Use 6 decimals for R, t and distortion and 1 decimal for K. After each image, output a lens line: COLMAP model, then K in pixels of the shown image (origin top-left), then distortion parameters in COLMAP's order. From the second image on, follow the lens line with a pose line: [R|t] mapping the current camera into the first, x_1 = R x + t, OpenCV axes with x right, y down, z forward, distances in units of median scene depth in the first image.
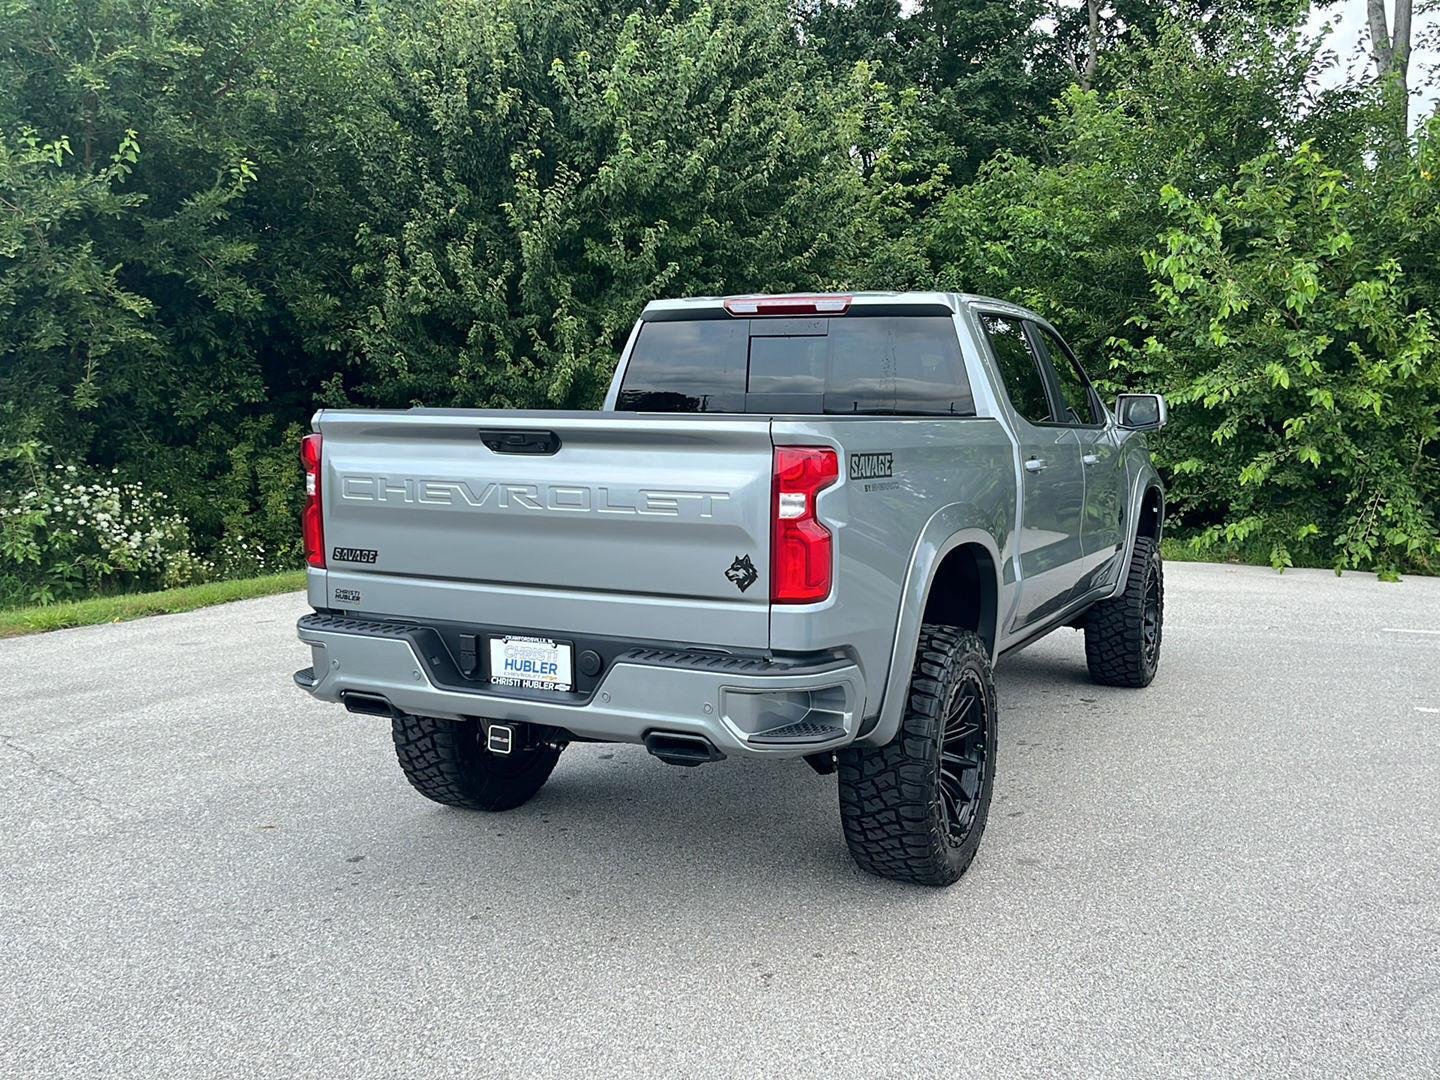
lens RADIAL K [[1419.8, 0, 726.8], [0, 1419.8, 533.4], [0, 0, 1]] dist [0.052999, -0.048173]
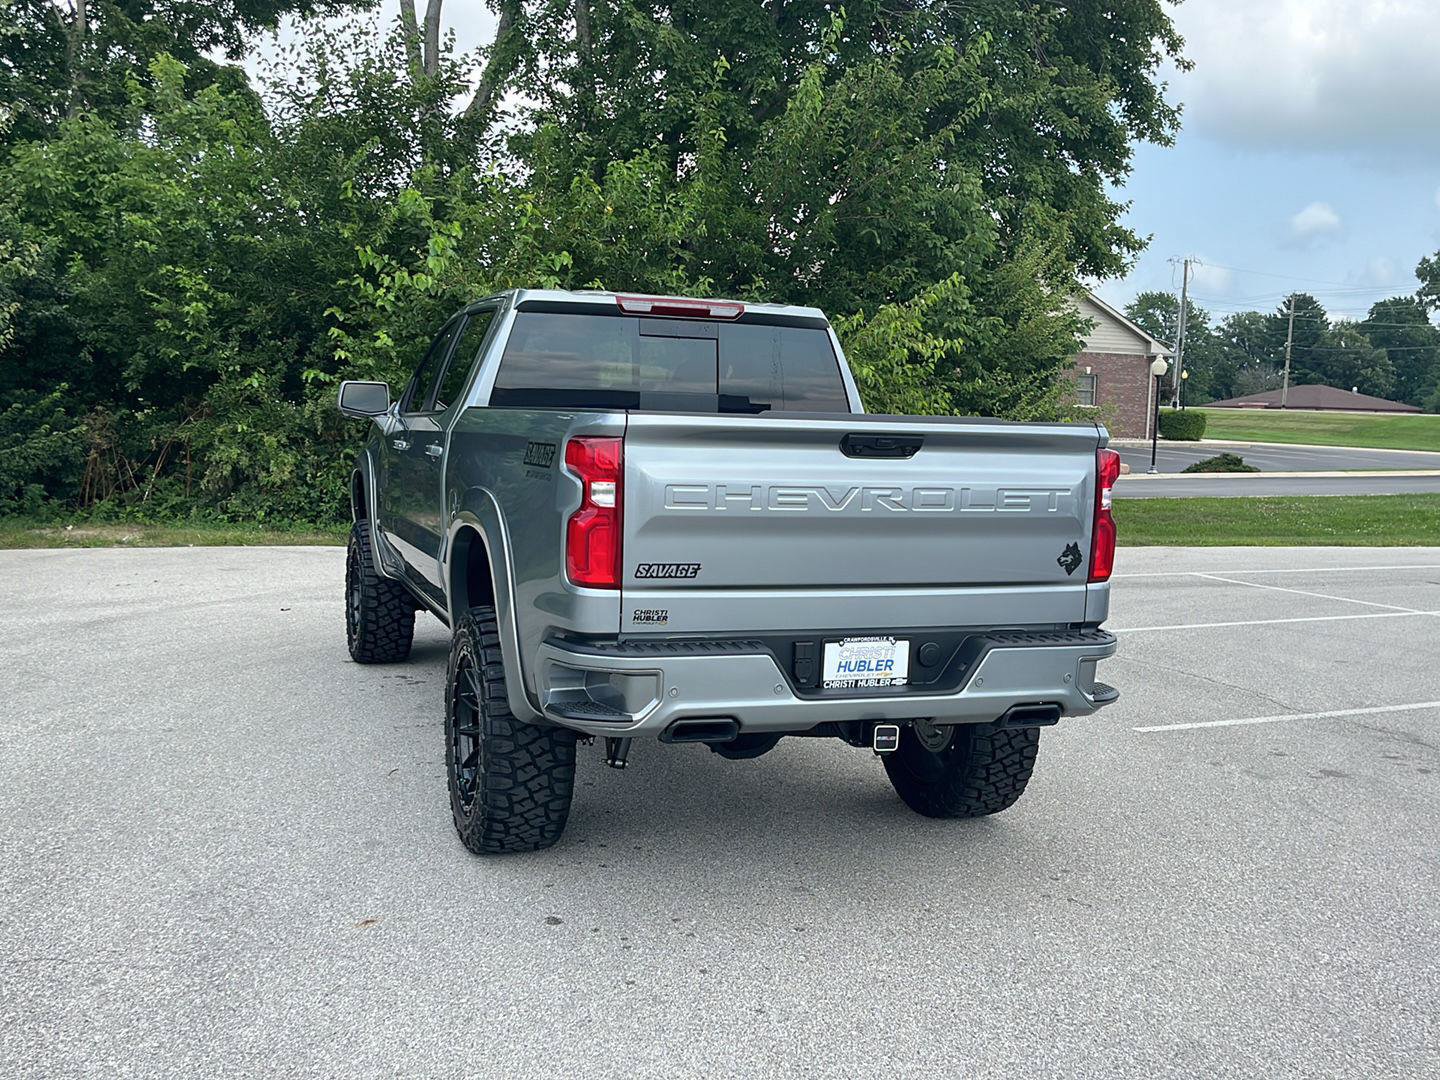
lens RADIAL K [[1419.8, 0, 726.8], [0, 1419.8, 533.4], [0, 0, 1]] dist [0.052999, -0.048173]
pose [[0.698958, -0.050331, 0.713390, -0.534207], [0.043188, 0.998670, 0.028144, -0.019704], [-0.713858, 0.011139, 0.700202, 0.204380]]
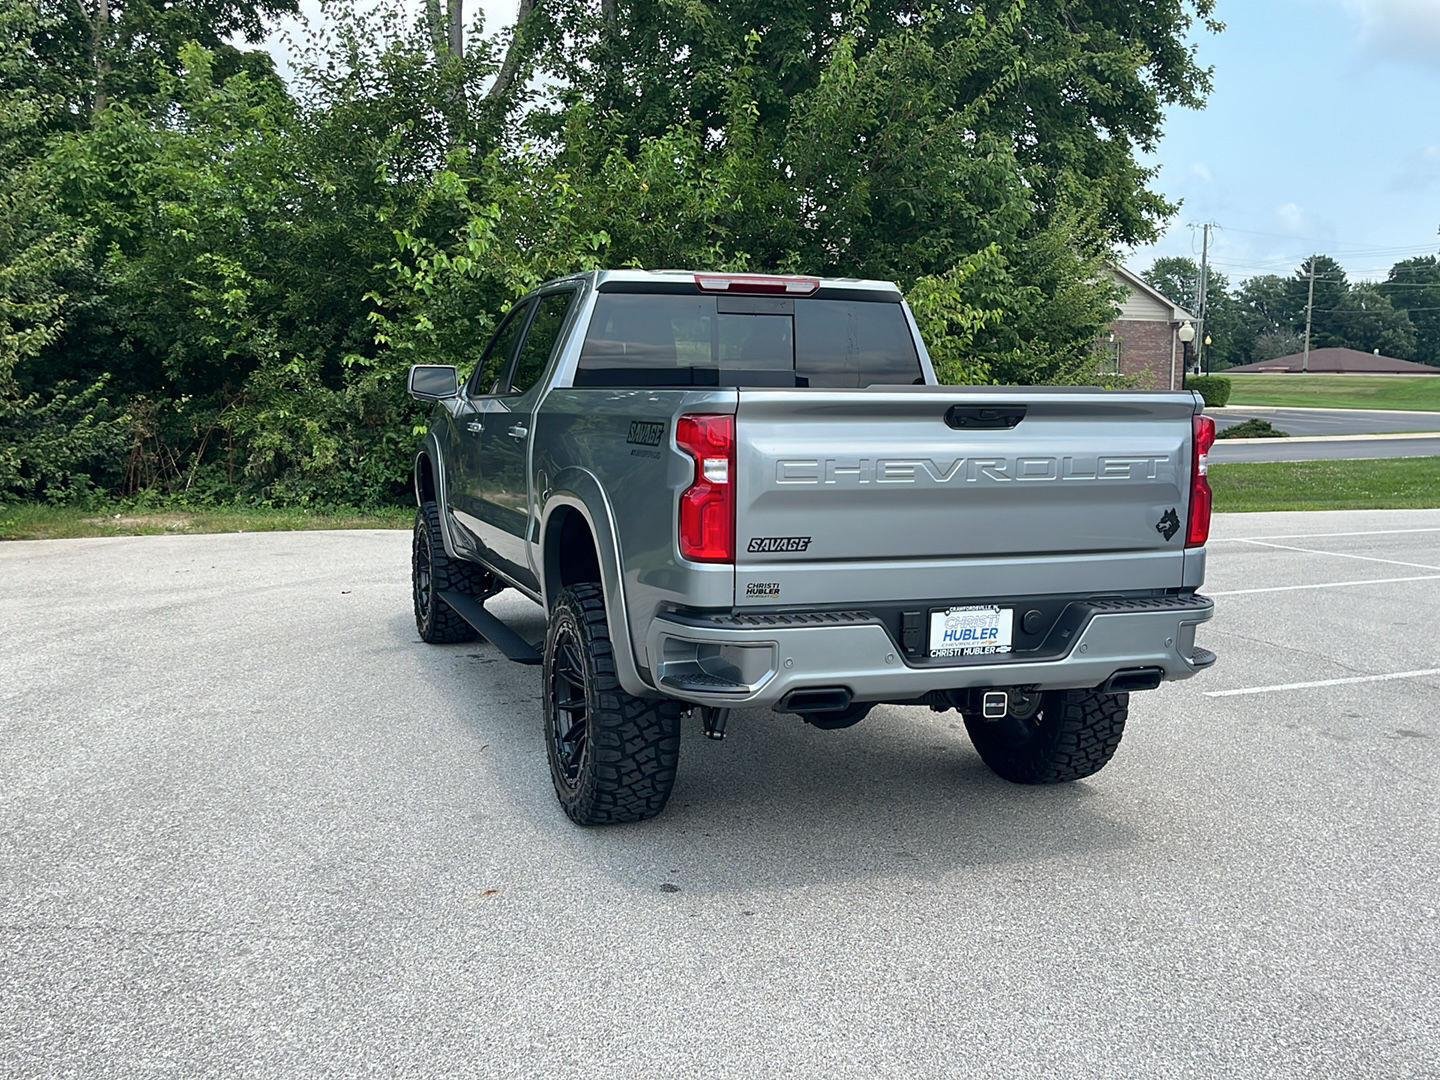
lens RADIAL K [[1422.7, 0, 725.7], [0, 1422.7, 536.5], [0, 0, 1]] dist [0.041780, -0.021084]
pose [[0.706761, -0.077674, 0.703175, -0.567841], [0.063732, 0.996903, 0.046063, -0.021077], [-0.704576, 0.012259, 0.709523, 0.222856]]
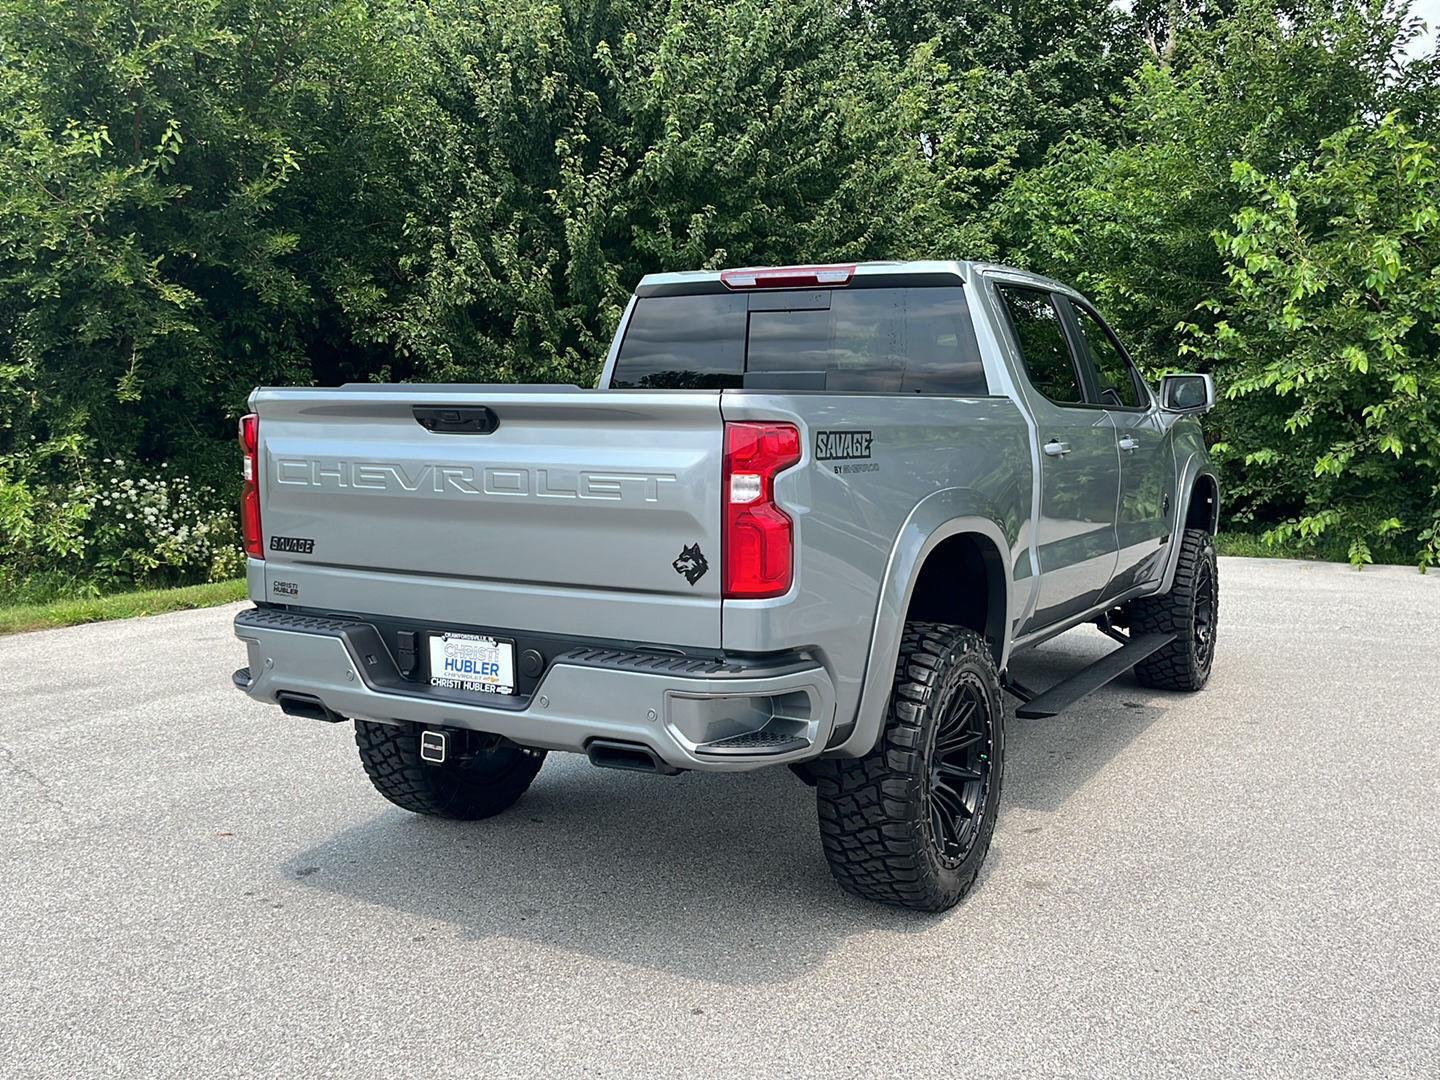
lens RADIAL K [[1422.7, 0, 725.7], [0, 1422.7, 536.5], [0, 0, 1]] dist [0.041780, -0.021084]
pose [[0.998291, 0.000947, -0.058425, 0.044771], [-0.000700, 0.999991, 0.004253, 0.003489], [0.058429, -0.004205, 0.998283, 0.056289]]
